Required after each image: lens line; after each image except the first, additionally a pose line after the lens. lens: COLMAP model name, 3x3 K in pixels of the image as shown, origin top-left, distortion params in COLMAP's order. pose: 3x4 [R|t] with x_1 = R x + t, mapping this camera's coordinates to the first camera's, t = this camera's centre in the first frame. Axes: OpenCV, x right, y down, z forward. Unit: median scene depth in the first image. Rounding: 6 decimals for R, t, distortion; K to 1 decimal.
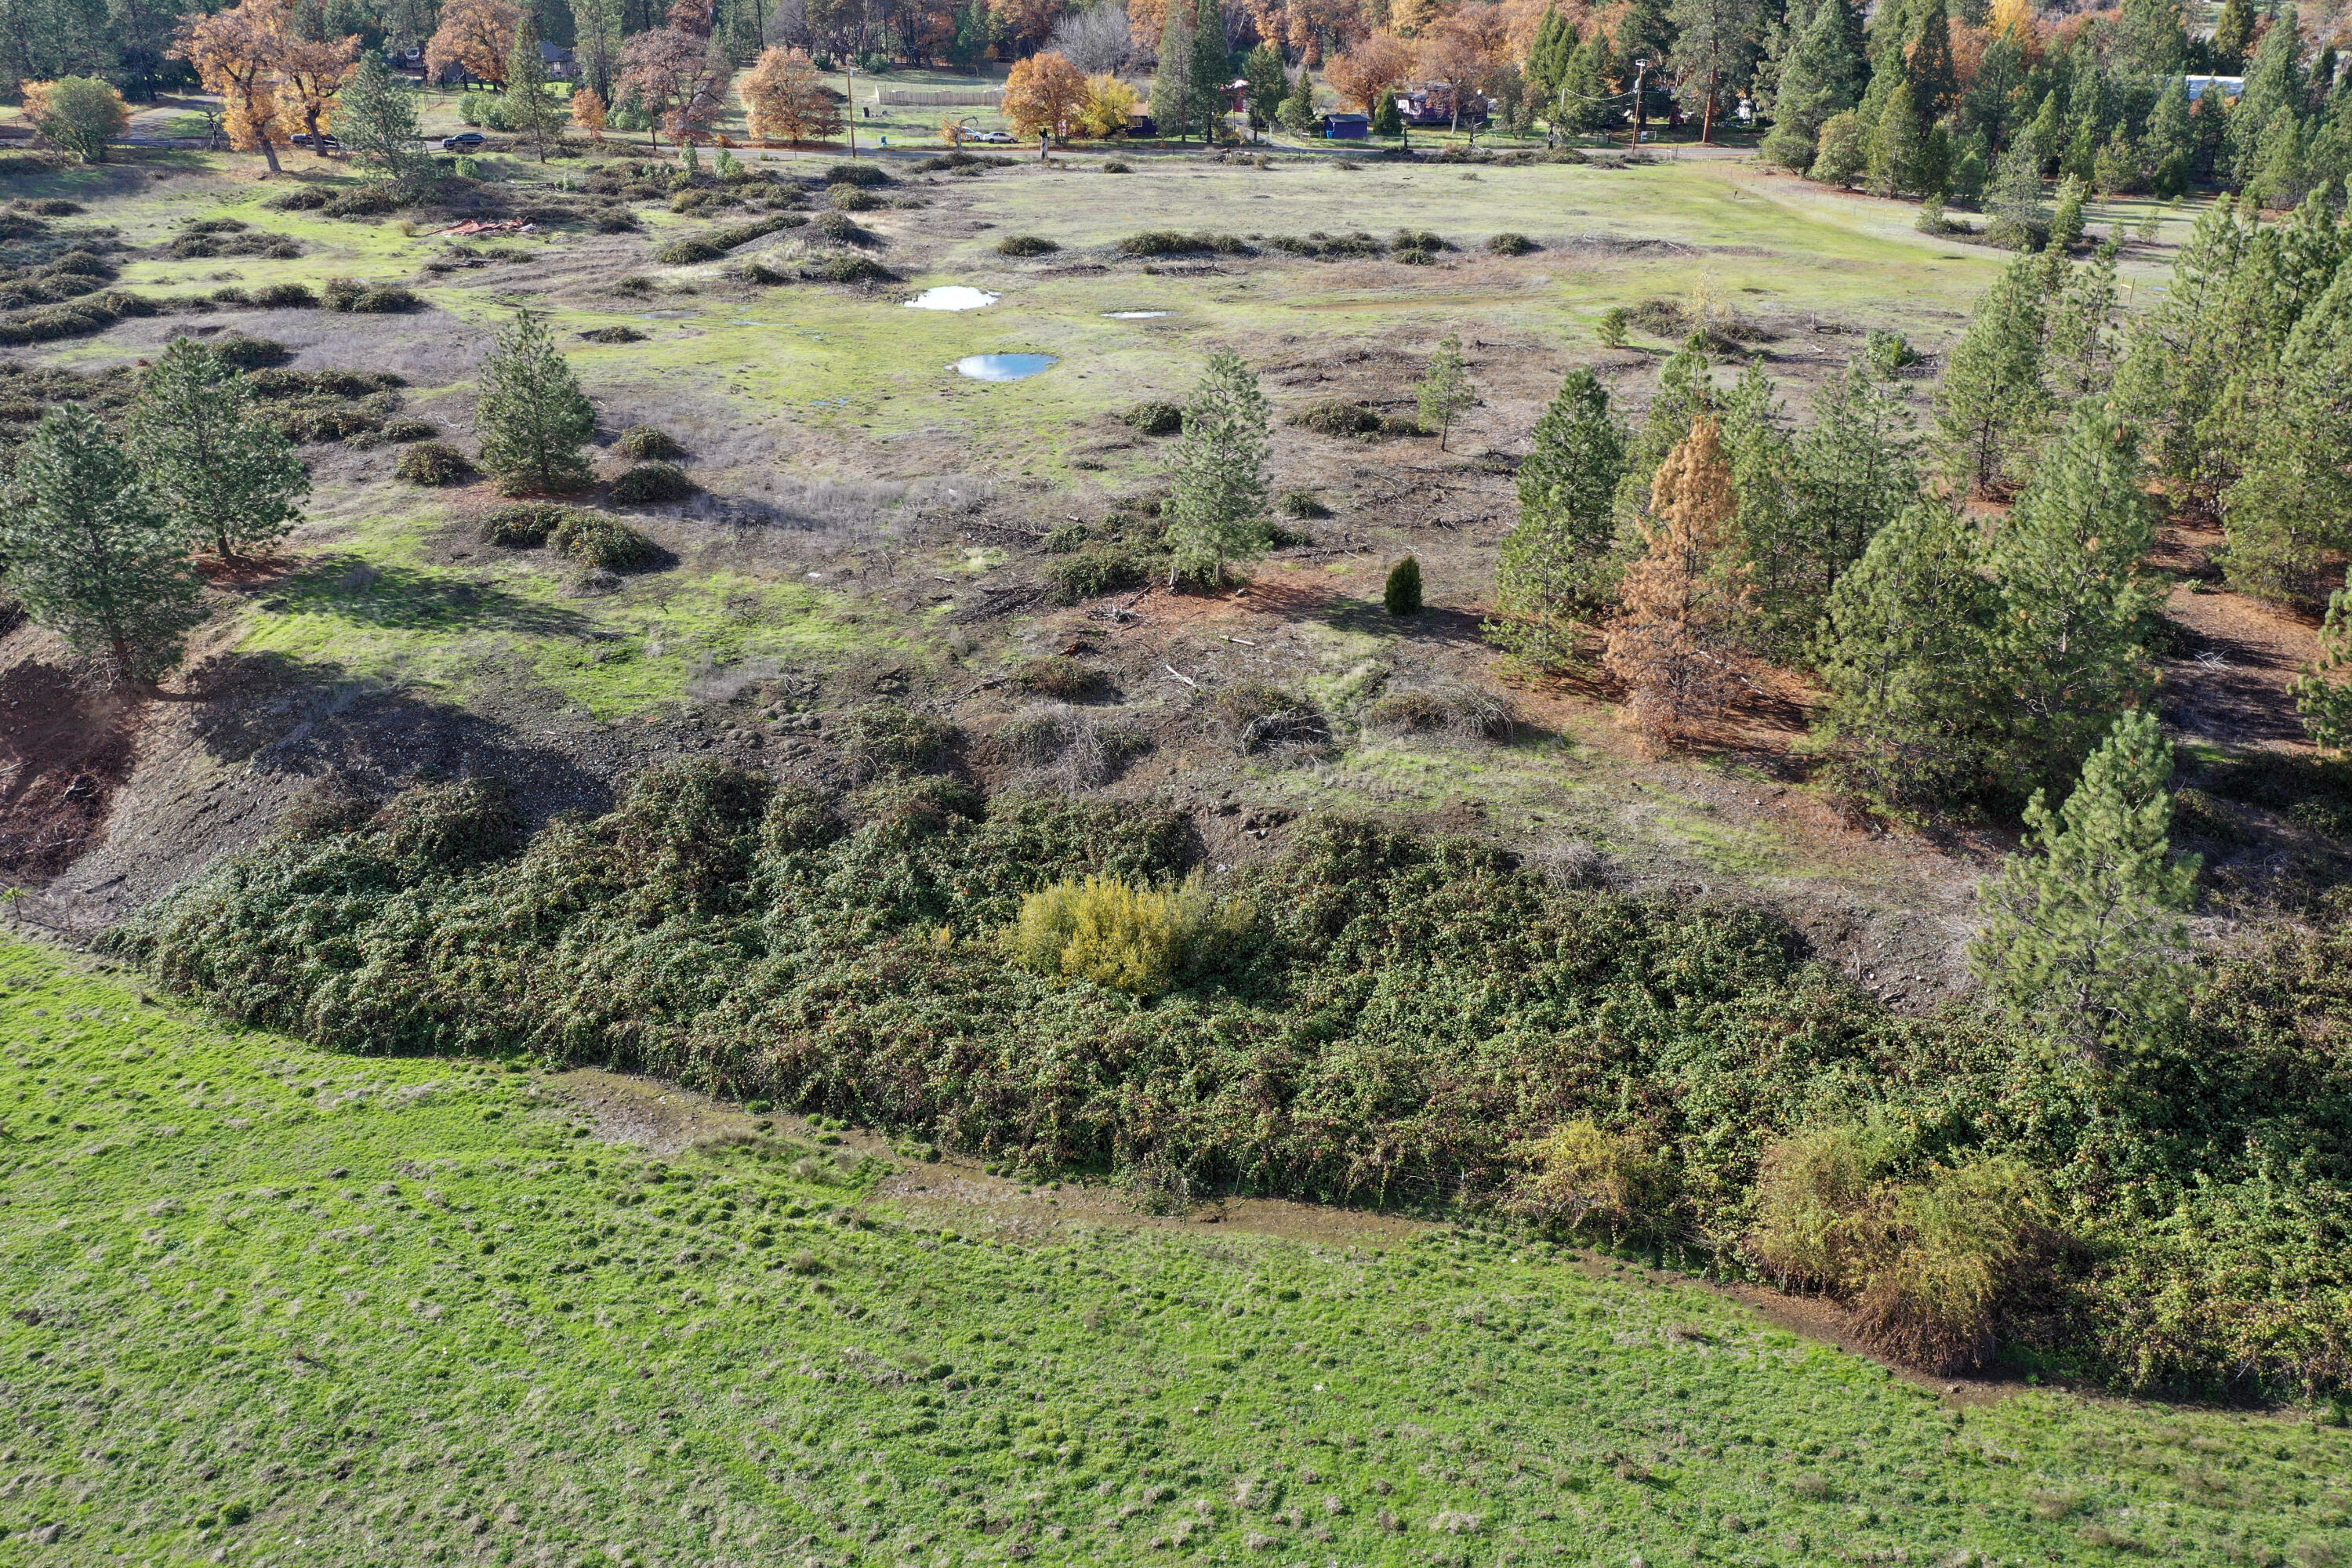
lens RADIAL K [[1842.4, 0, 1176.0], [0, 1842.4, 784.0], [0, 0, 1]] dist [0.005983, 0.002952]
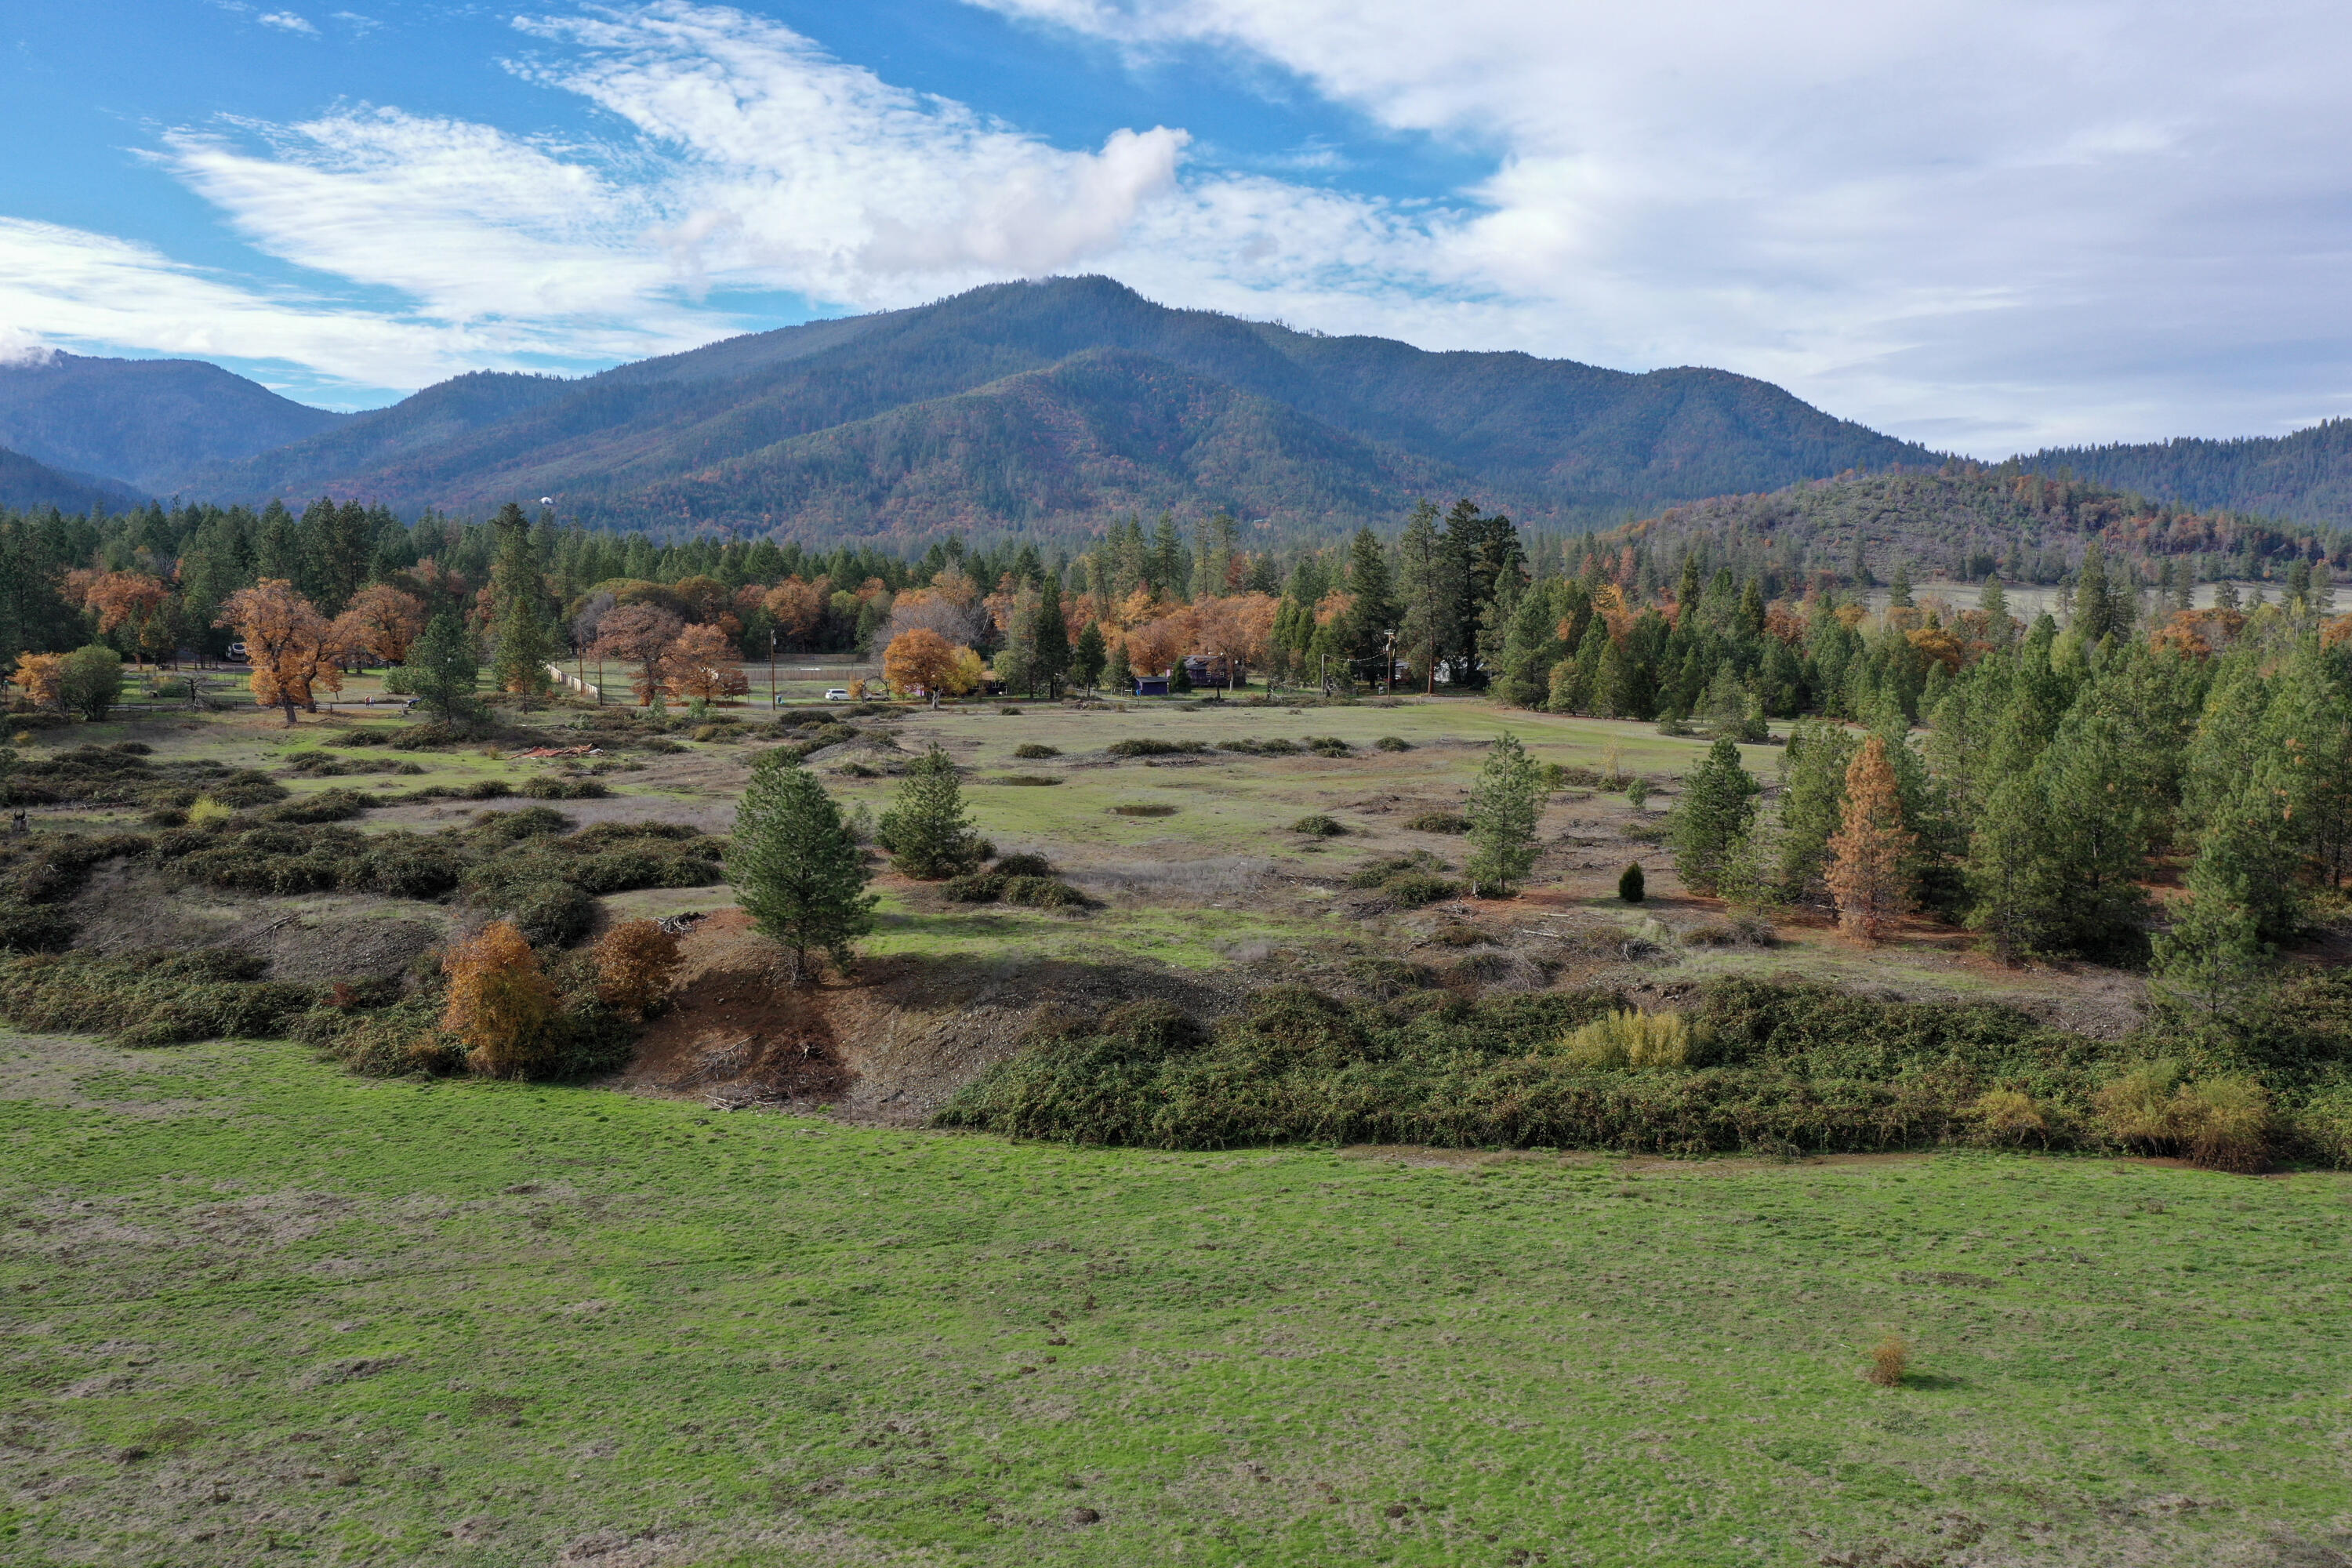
lens RADIAL K [[1842.4, 0, 1176.0], [0, 1842.4, 784.0], [0, 0, 1]] dist [0.005983, 0.002952]
pose [[0.967727, -0.026866, 0.250566, -0.303110], [0.104603, 0.947422, -0.302408, 0.114615], [-0.229267, 0.318858, 0.919655, -0.157317]]
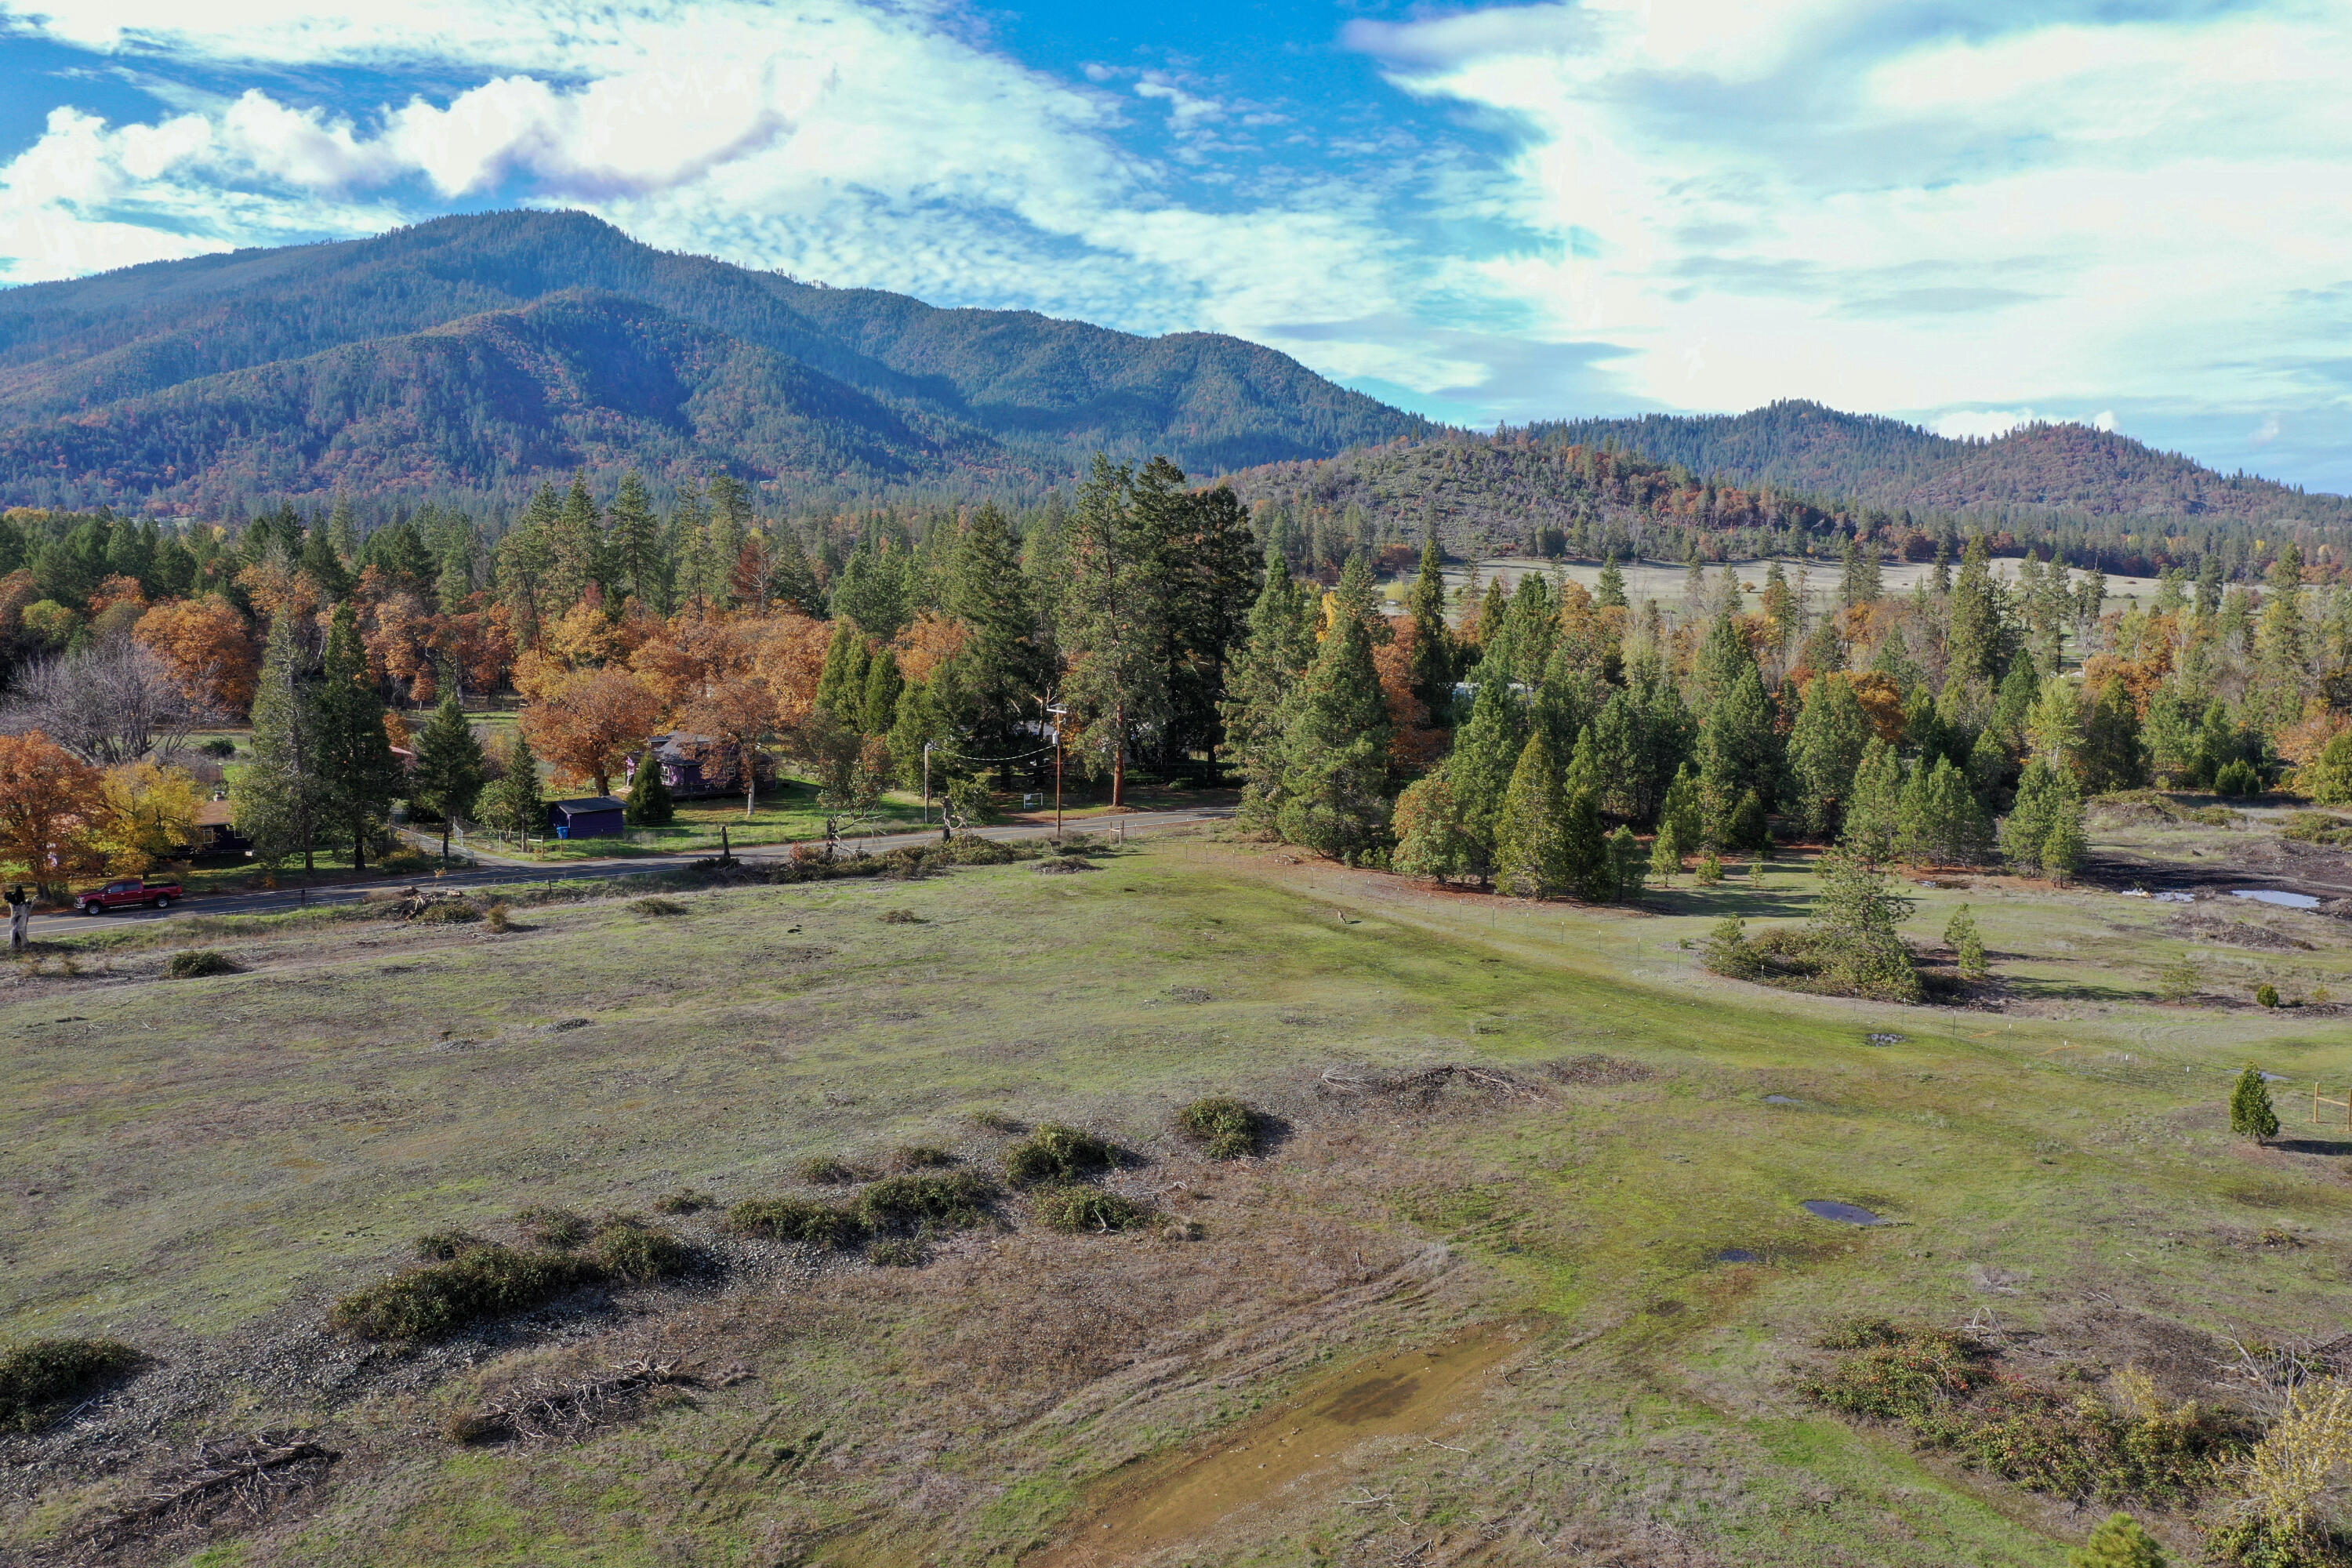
lens RADIAL K [[1842.4, 0, 1176.0], [0, 1842.4, 784.0], [0, 0, 1]] dist [0.005983, 0.002952]
pose [[0.869379, -0.059749, 0.490520, -0.058361], [0.202412, 0.948622, -0.243200, -0.271811], [-0.450787, 0.310720, 0.836806, 0.601105]]
